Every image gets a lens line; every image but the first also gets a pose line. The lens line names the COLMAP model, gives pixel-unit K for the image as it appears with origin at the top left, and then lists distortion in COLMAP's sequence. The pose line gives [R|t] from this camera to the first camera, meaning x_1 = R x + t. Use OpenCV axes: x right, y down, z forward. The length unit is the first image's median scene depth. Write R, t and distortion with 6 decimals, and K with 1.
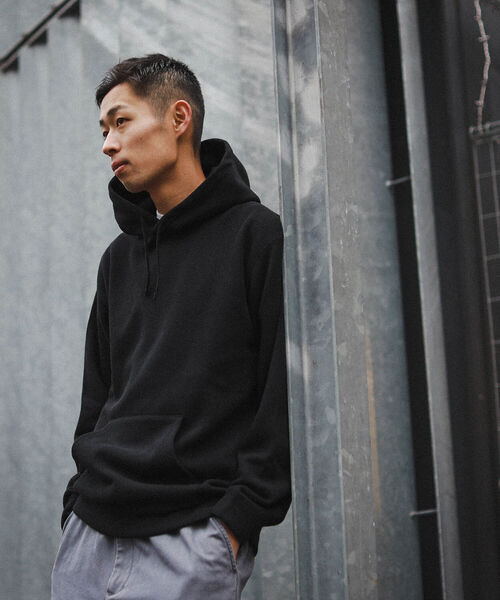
lens RADIAL K [[1307.9, 0, 249.3], [0, 1307.9, 335.4], [0, 0, 1]] dist [-0.085228, -0.060758]
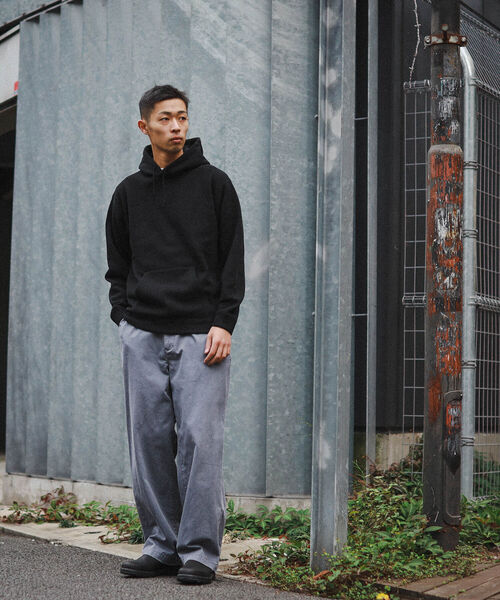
lens RADIAL K [[1419.6, 0, 250.0], [0, 1419.6, 300.0], [0, 0, 1]] dist [-0.018295, -0.826855]
pose [[0.992751, 0.060155, 0.104056, -0.295193], [-0.076499, 0.983986, 0.160997, -0.252749], [-0.092705, -0.167790, 0.981454, -1.196187]]
